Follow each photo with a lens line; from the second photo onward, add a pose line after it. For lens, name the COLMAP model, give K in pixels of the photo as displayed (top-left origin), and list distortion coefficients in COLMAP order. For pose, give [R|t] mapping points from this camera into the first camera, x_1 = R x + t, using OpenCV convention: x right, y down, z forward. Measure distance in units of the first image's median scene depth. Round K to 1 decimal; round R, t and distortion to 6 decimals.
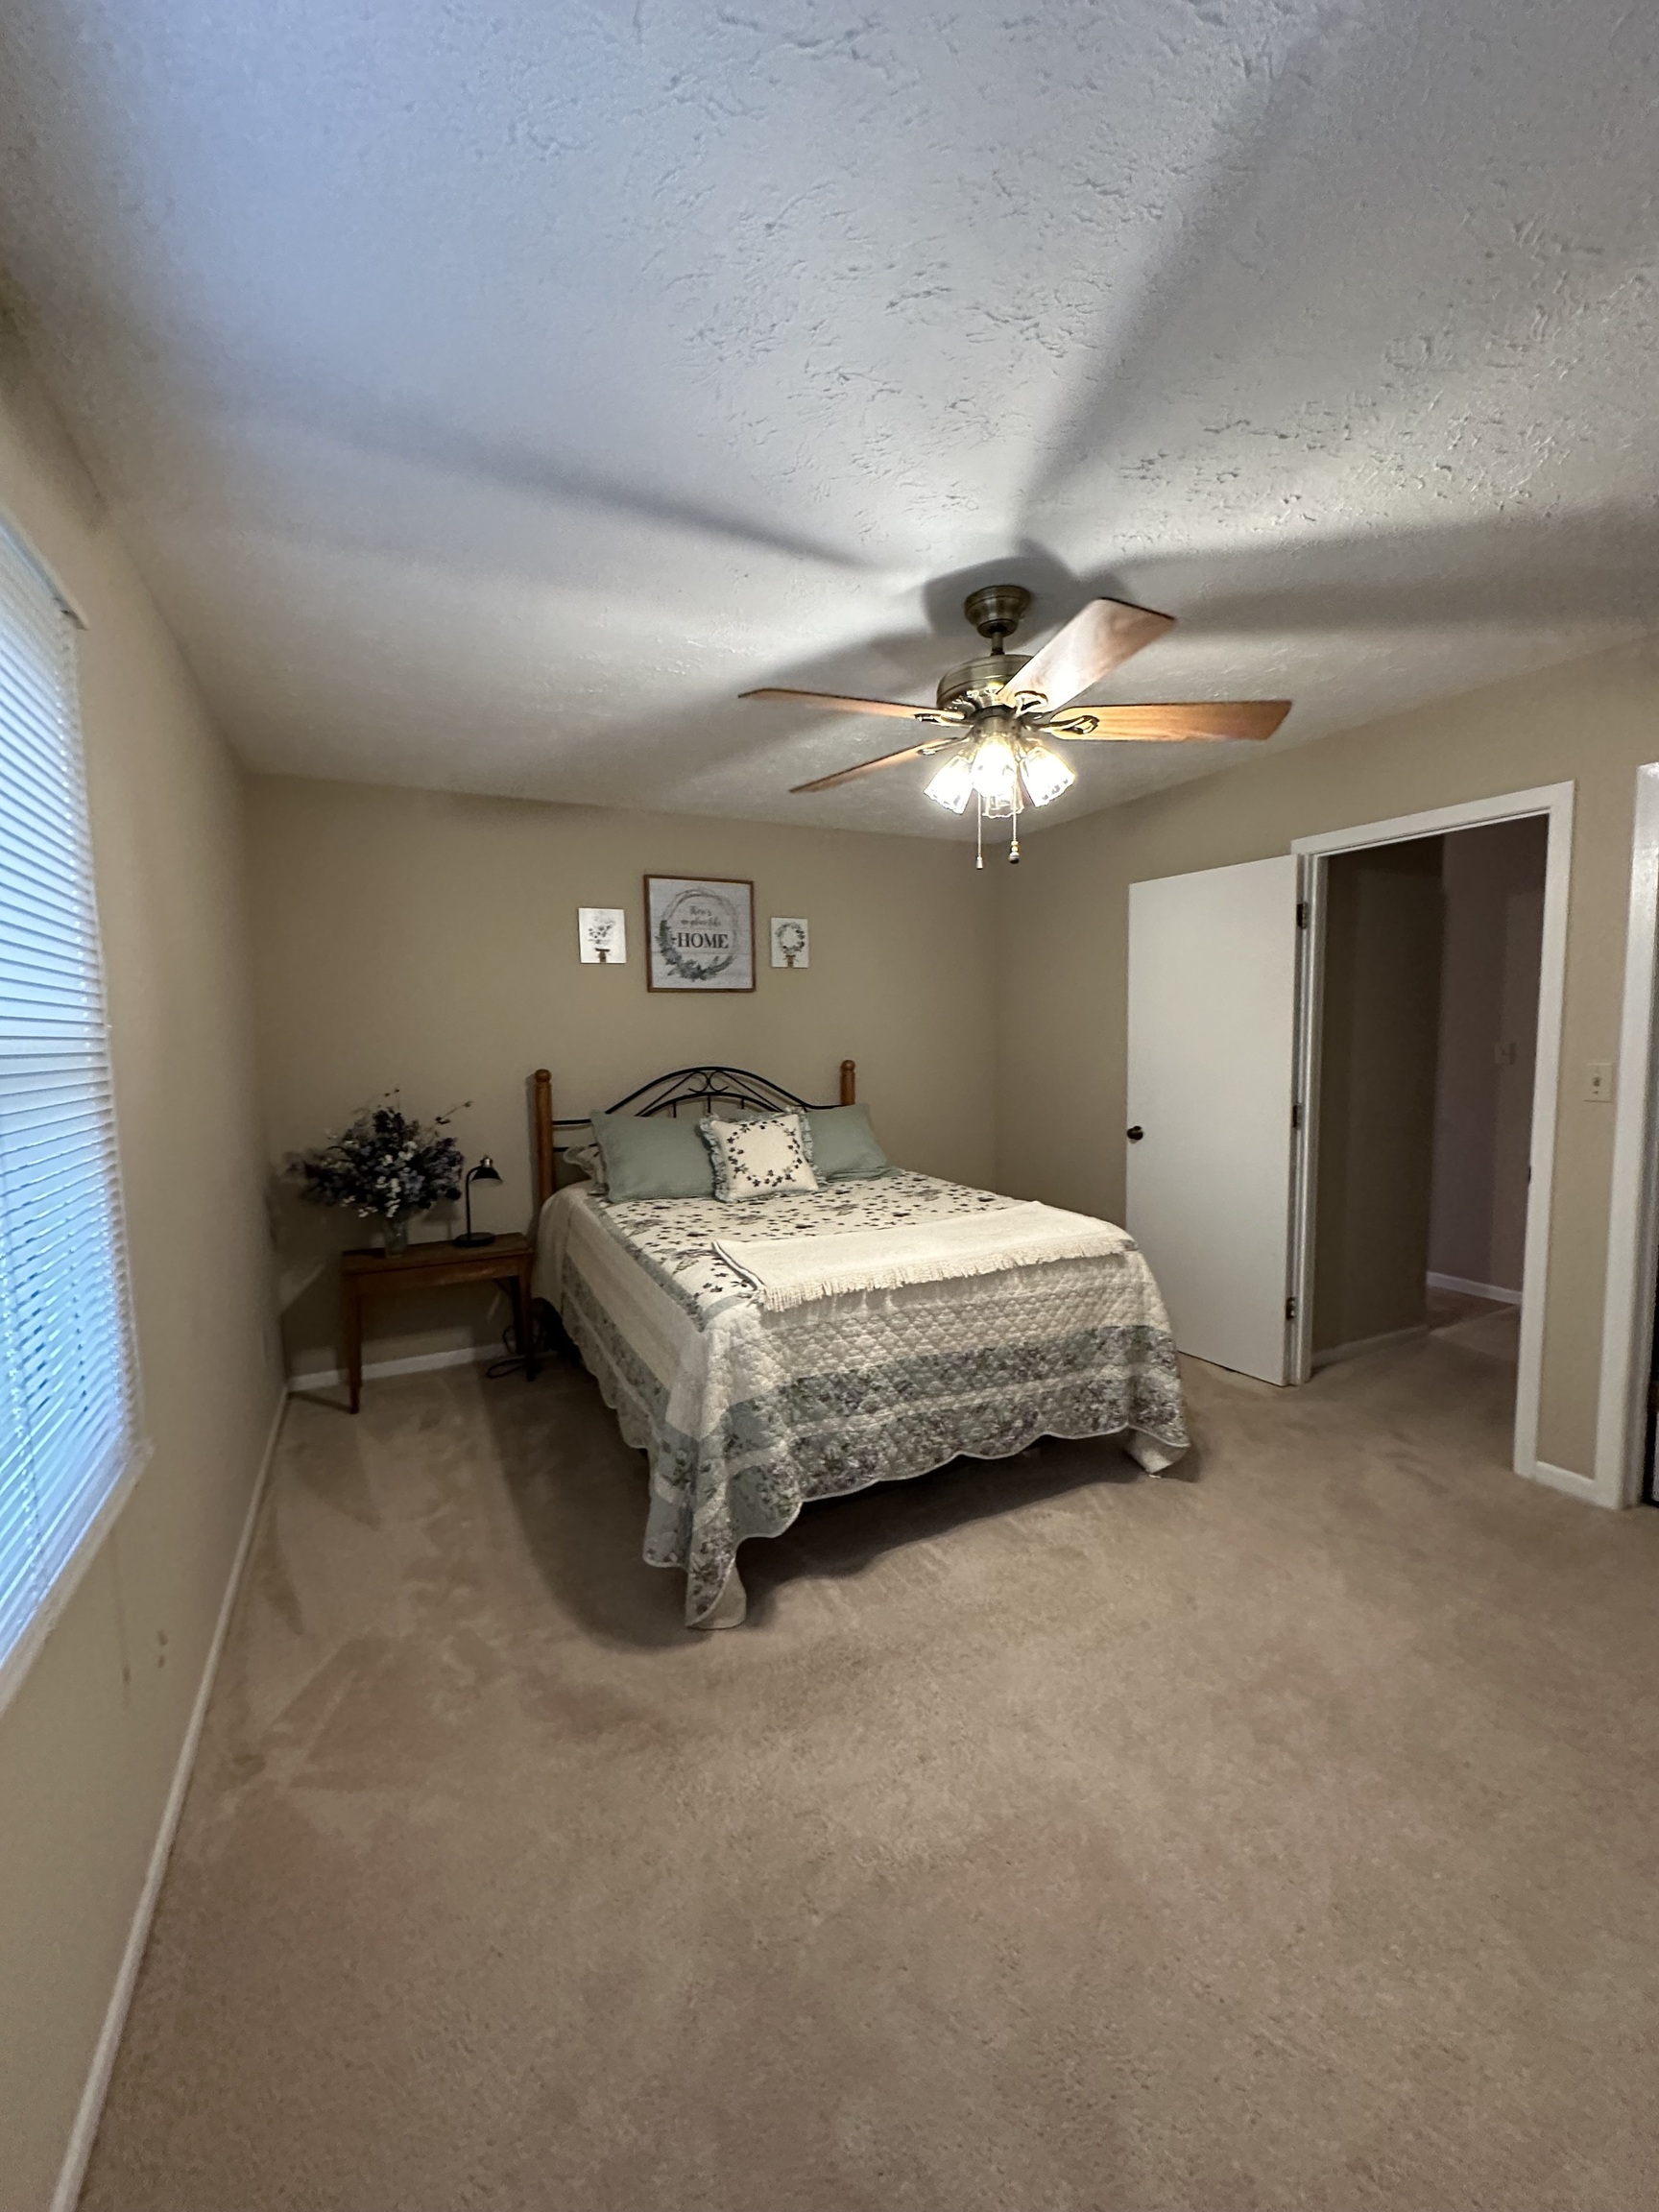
lens RADIAL K [[880.8, 0, 829.5], [0, 880.8, 1106.0], [0, 0, 1]] dist [0.002633, 0.000576]
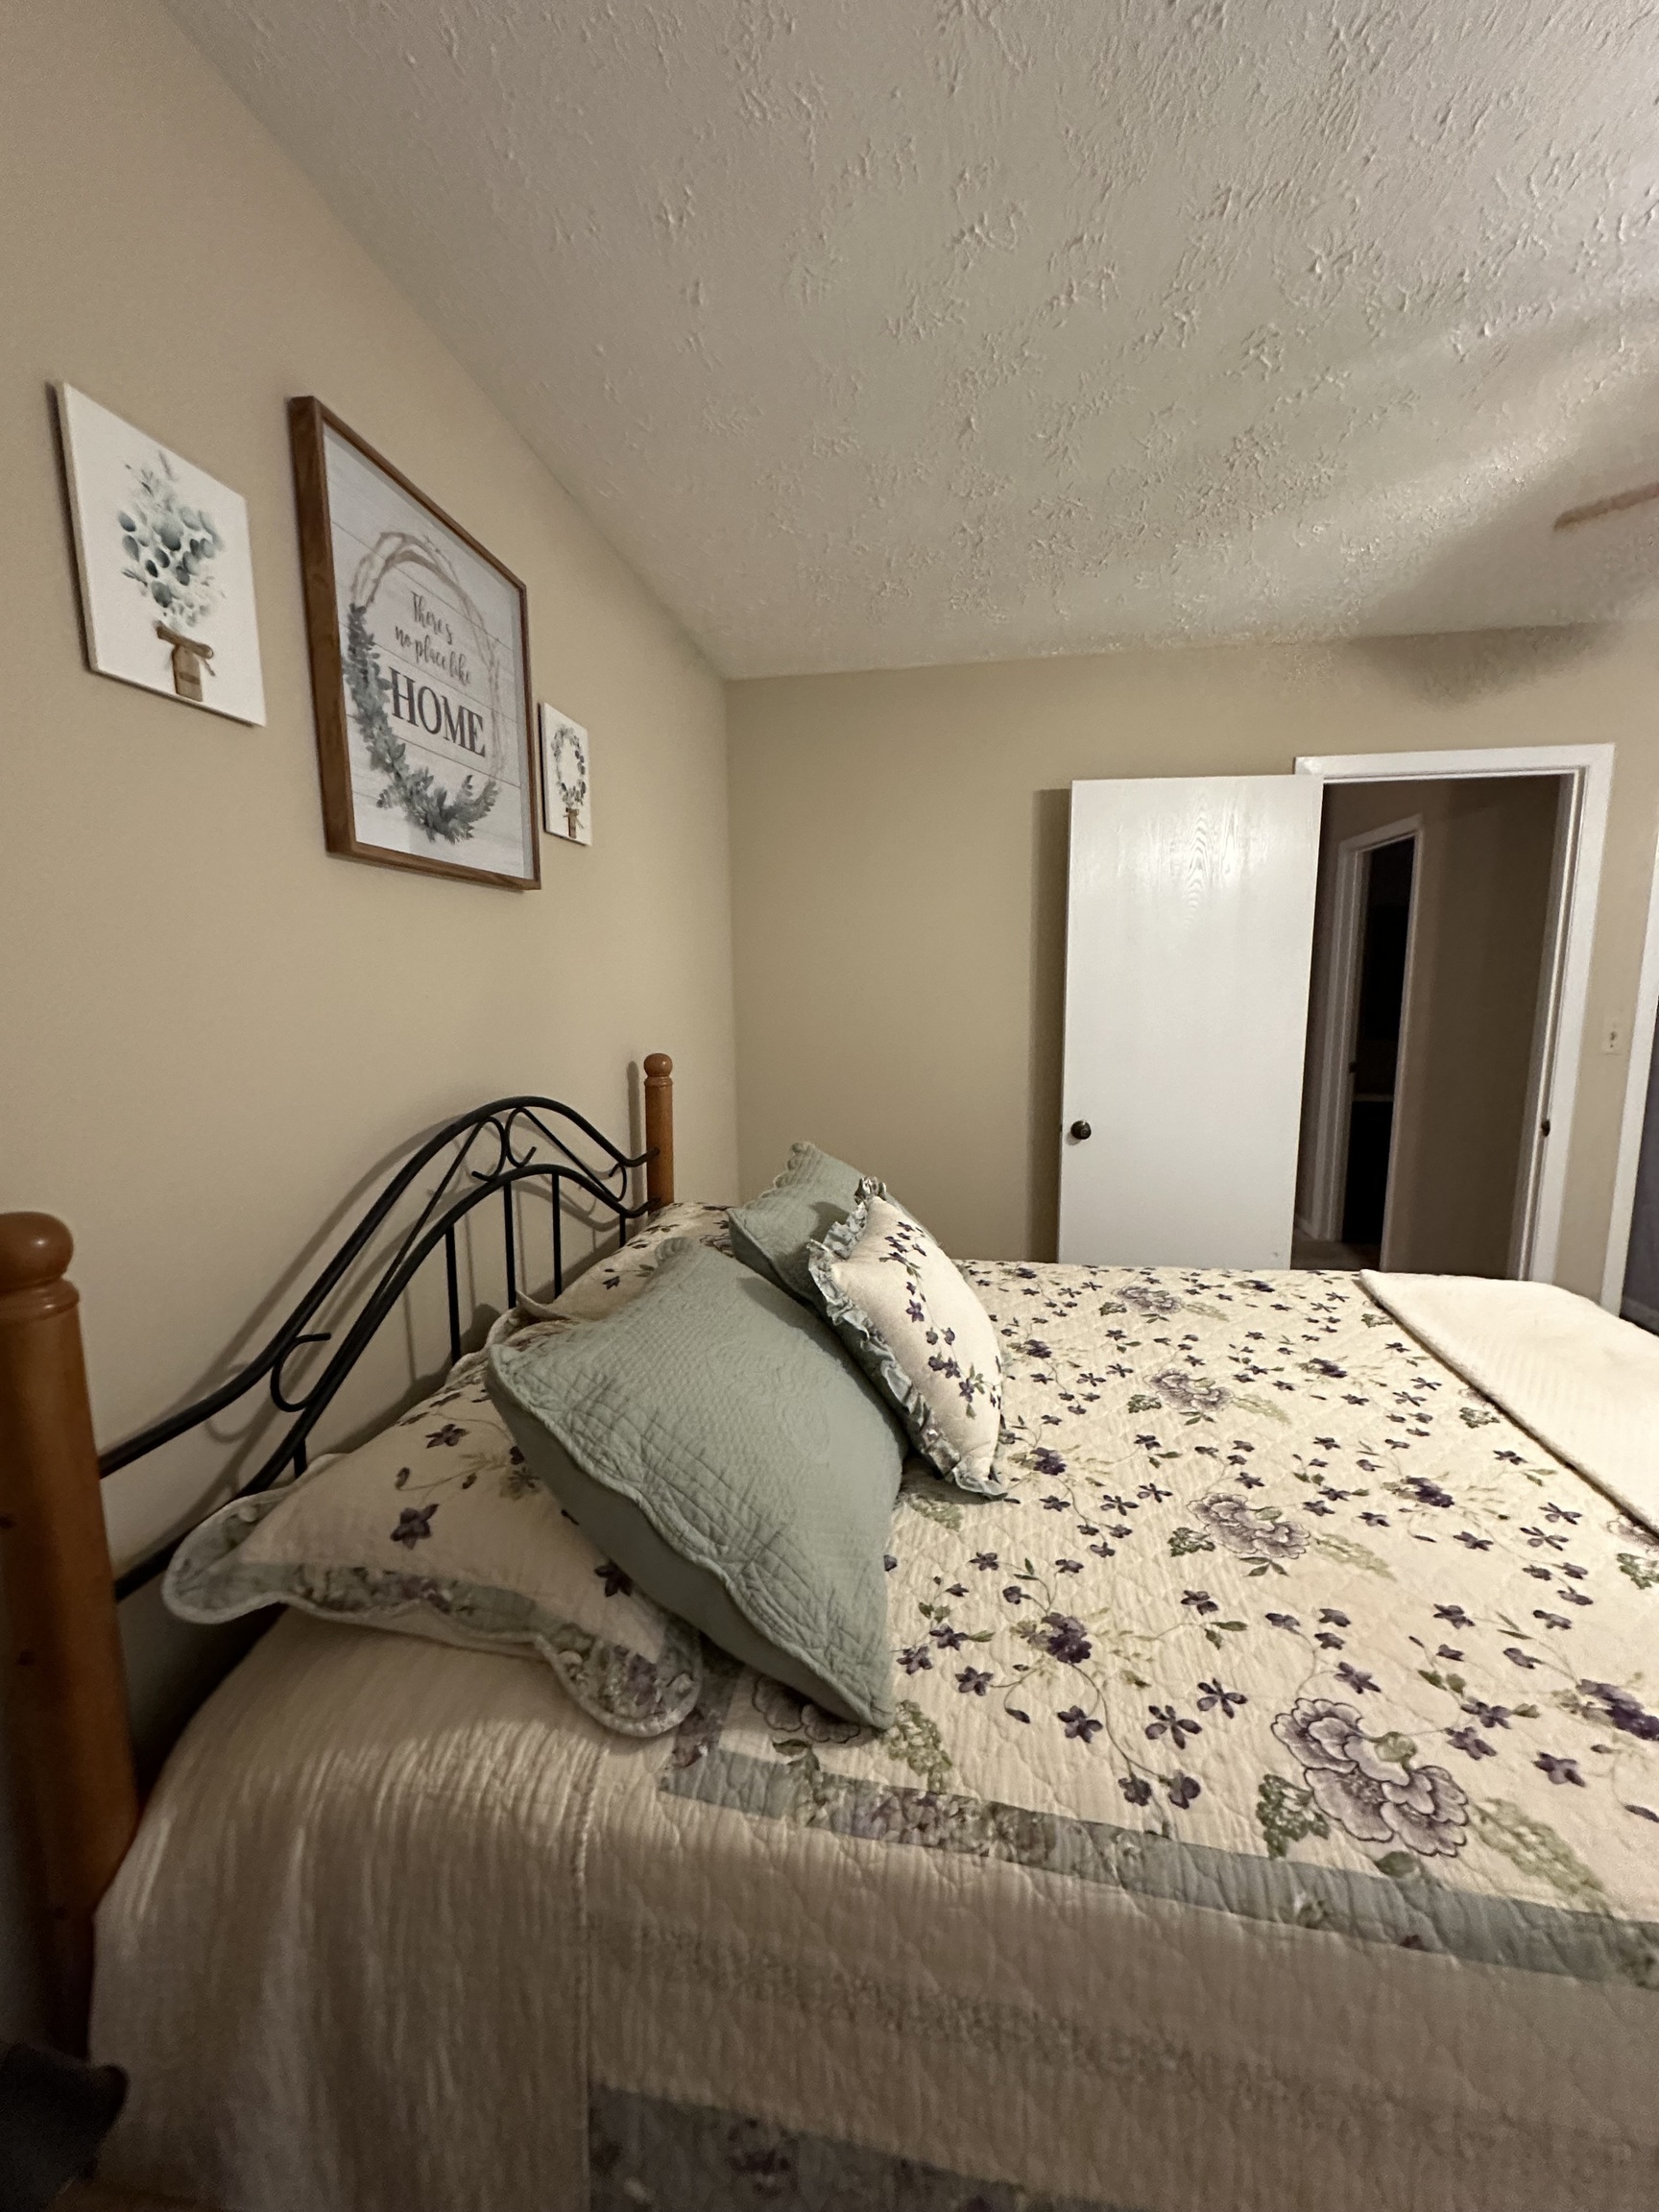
lens RADIAL K [[876.2, 0, 829.8], [0, 876.2, 1111.3], [0, 0, 1]] dist [-0.002648, 0.000186]
pose [[0.582892, -0.114626, 0.804424, -0.350251], [0.072266, 0.993390, 0.089188, -0.063133], [-0.809330, 0.006146, 0.587323, 0.719933]]
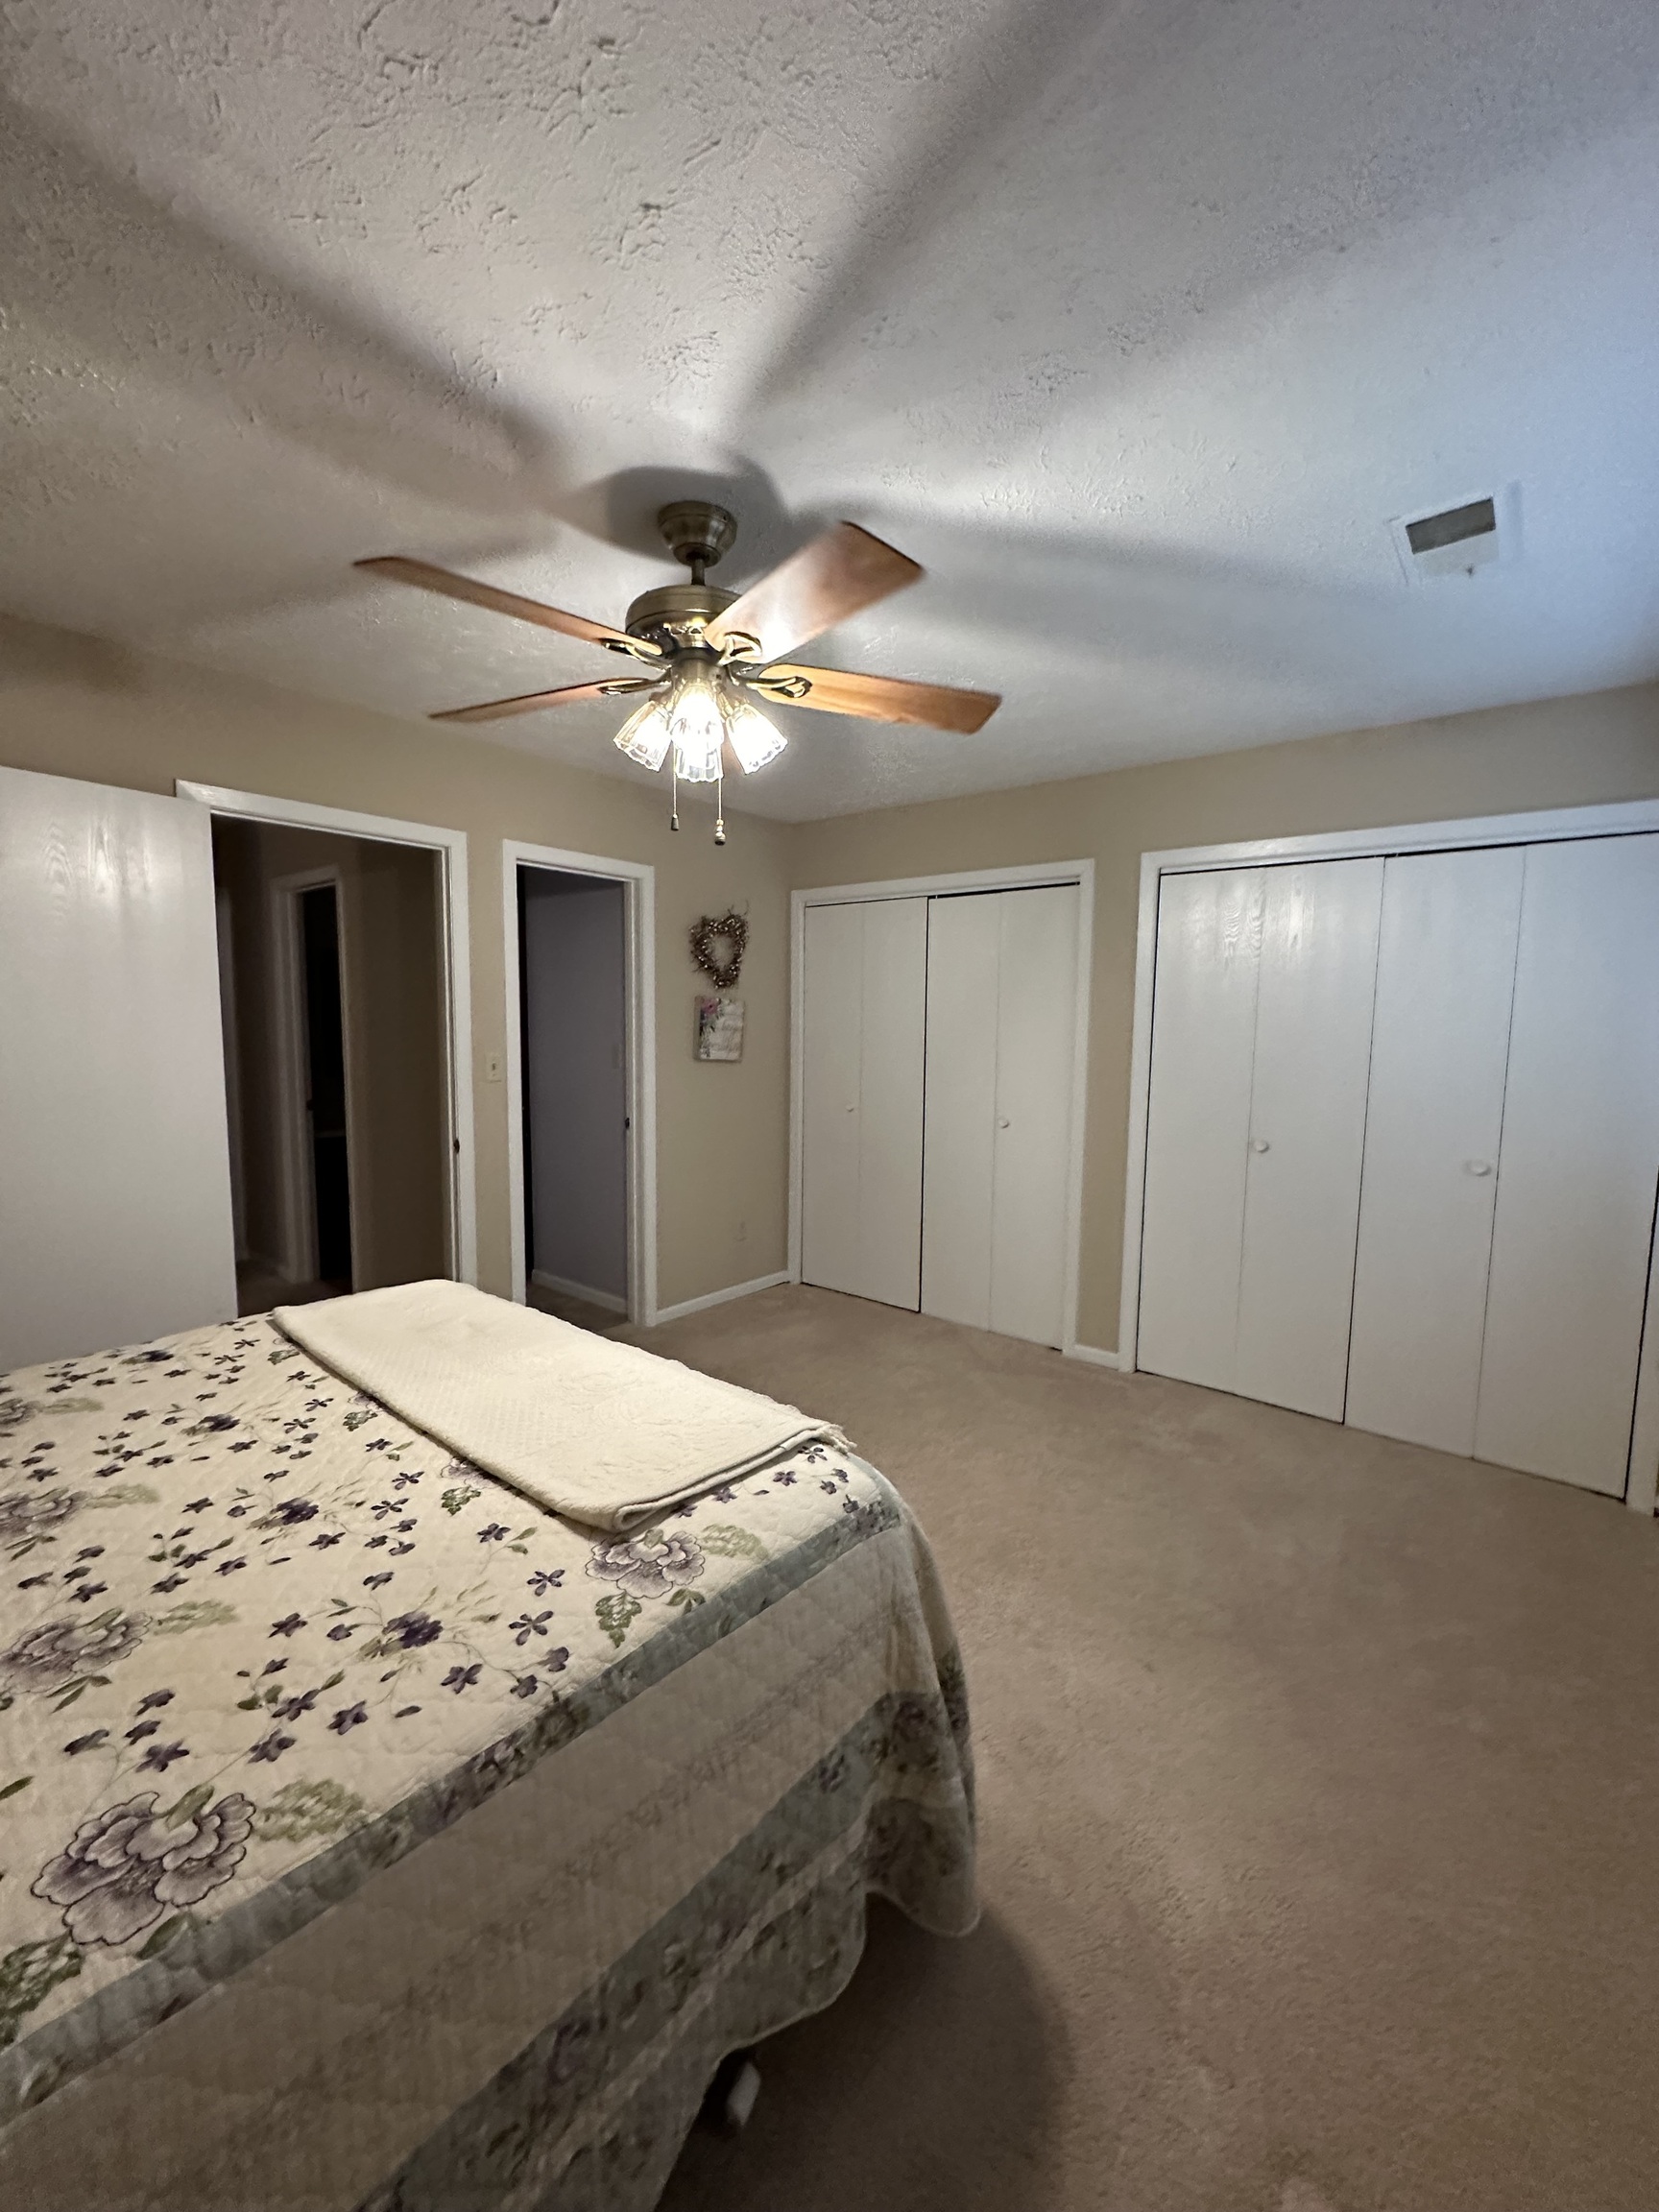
lens RADIAL K [[879.5, 0, 829.5], [0, 879.5, 1106.0], [0, 0, 1]] dist [-0.001932, 0.000543]
pose [[-0.394205, -0.081487, 0.915403, -0.350795], [0.070420, 0.990455, 0.118493, -0.056881], [-0.916321, 0.111173, -0.384704, 0.660817]]
